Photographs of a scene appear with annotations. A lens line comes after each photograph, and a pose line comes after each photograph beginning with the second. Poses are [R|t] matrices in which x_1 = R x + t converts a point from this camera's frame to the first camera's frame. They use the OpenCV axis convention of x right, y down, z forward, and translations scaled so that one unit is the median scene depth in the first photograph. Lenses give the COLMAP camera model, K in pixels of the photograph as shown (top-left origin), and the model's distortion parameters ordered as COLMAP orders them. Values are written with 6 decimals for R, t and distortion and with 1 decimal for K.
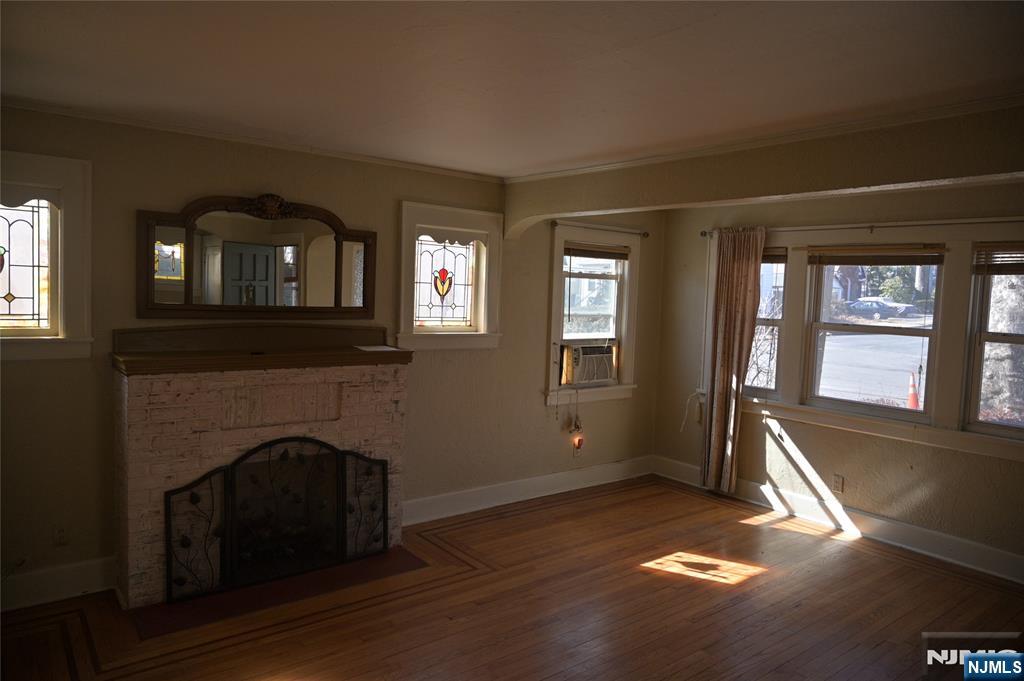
lens RADIAL K [[690.4, 0, 511.8], [0, 690.4, 338.9], [0, 0, 1]] dist [-0.004836, 0.005189]
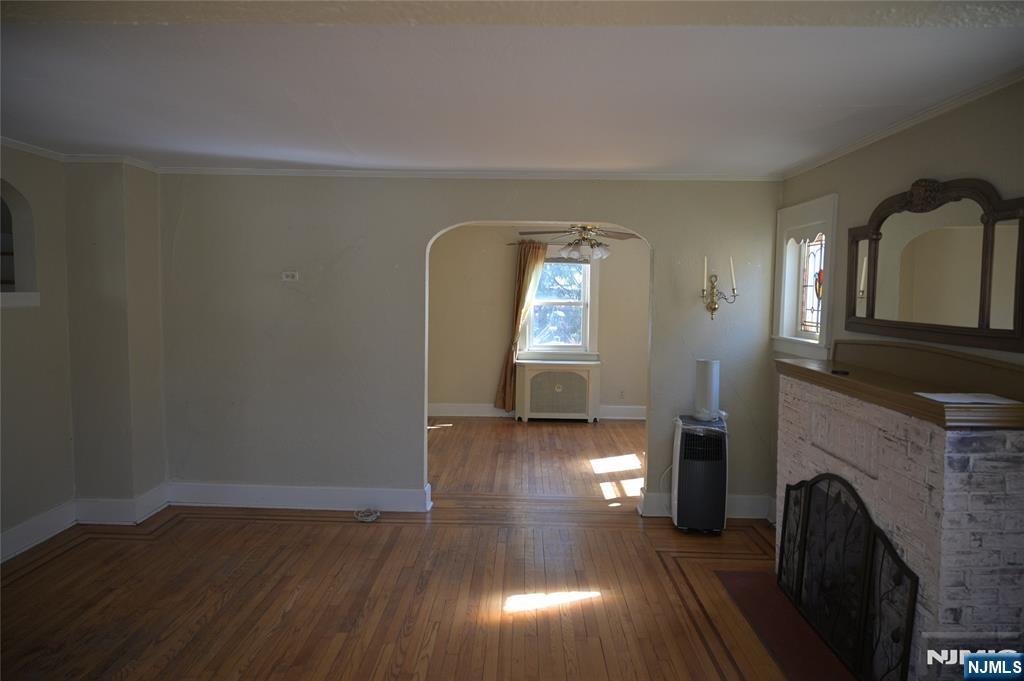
lens RADIAL K [[690.4, 0, 511.6], [0, 690.4, 341.3], [0, 0, 1]] dist [-0.004836, 0.005189]
pose [[-0.634461, 0.015553, -0.772798, 0.519537], [-0.089561, 0.991584, 0.093485, -0.056417], [0.767749, 0.128525, -0.627729, 1.094378]]
